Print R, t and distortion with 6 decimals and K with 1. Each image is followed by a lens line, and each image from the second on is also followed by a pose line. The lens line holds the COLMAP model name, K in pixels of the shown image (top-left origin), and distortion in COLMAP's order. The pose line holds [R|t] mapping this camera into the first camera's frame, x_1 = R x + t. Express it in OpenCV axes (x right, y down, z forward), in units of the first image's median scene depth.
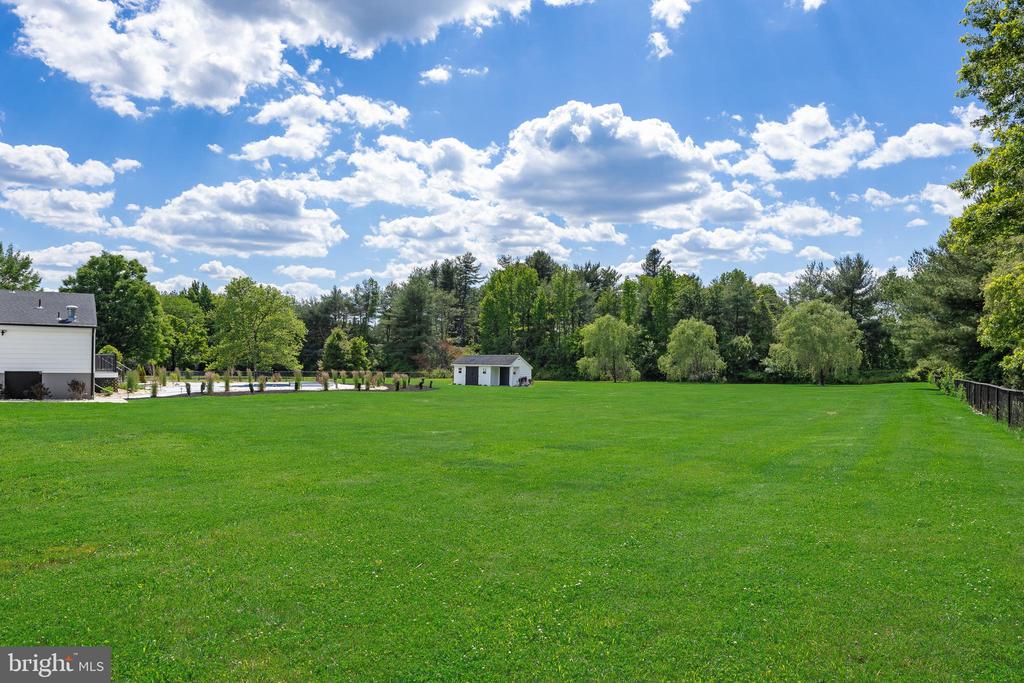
lens RADIAL K [[716.7, 0, 514.6], [0, 716.7, 371.3], [0, 0, 1]] dist [-0.002527, 0.000564]
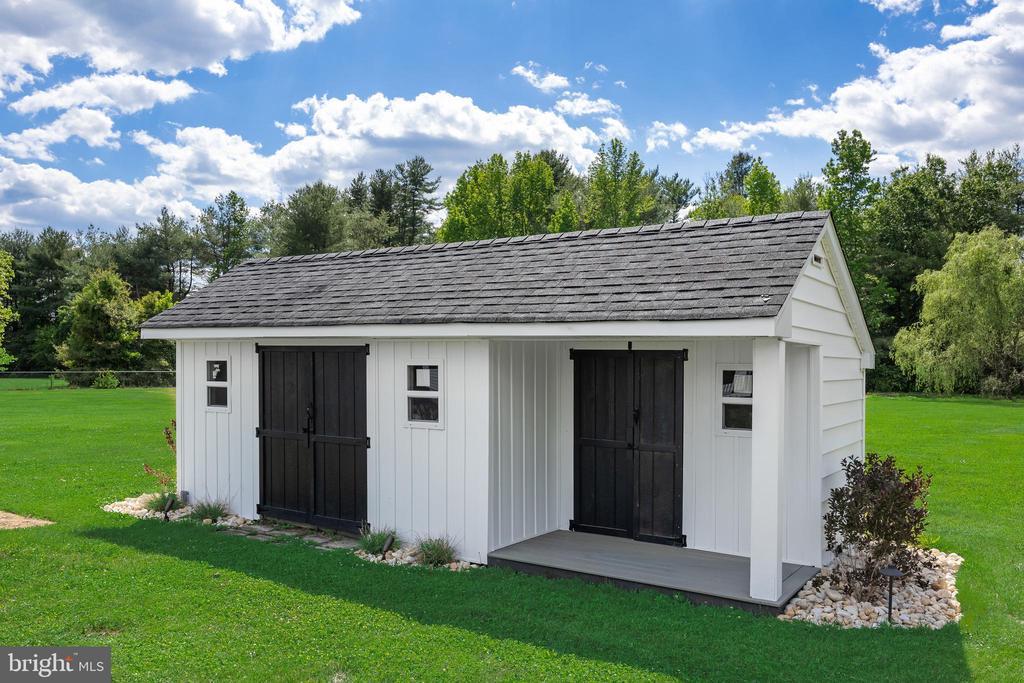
lens RADIAL K [[797.3, 0, 512.0], [0, 797.3, 341.5], [0, 0, 1]] dist [0.003454, 0.000864]
pose [[0.999272, -0.001663, 0.038108, -0.015763], [0.002764, 0.999579, -0.028868, -0.001896], [-0.038044, 0.028953, 0.998857, 0.406756]]
